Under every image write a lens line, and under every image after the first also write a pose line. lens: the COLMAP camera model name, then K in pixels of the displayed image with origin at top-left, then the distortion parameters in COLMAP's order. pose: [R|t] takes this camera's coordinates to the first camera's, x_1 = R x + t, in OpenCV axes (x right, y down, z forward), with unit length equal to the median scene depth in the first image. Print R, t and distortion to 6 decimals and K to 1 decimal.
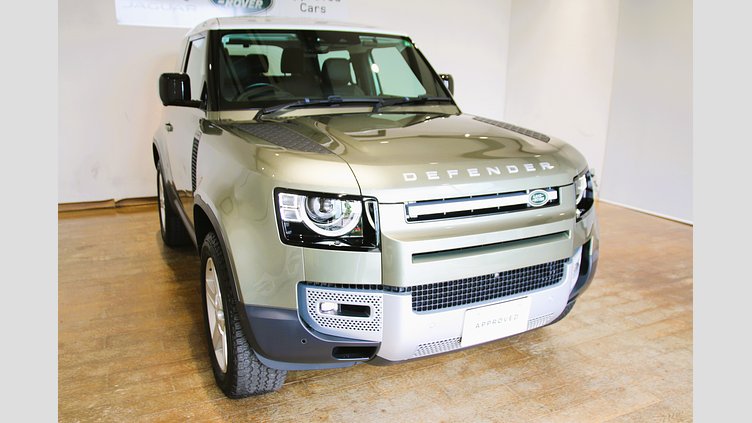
lens RADIAL K [[489.9, 0, 376.0], [0, 489.9, 211.5], [0, 0, 1]] dist [-0.163714, 0.151662]
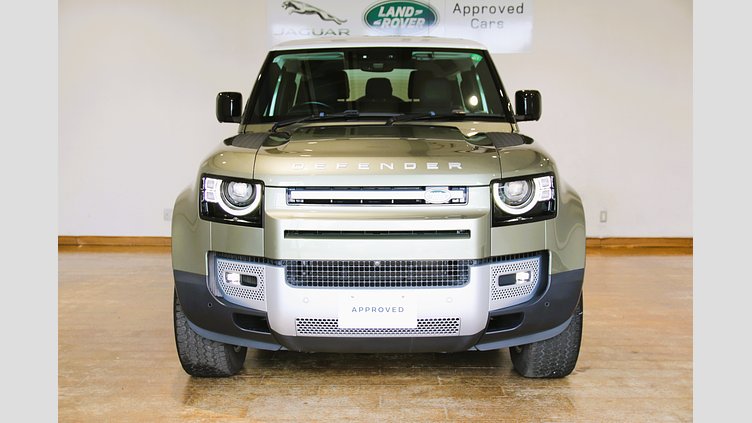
lens RADIAL K [[625.6, 0, 376.0], [0, 625.6, 211.5], [0, 0, 1]] dist [-0.012607, -0.002813]
pose [[0.928225, 0.042943, -0.369533, 0.770219], [-0.084552, 0.991672, -0.097144, 0.157551], [0.362284, 0.121417, 0.924126, -0.278061]]
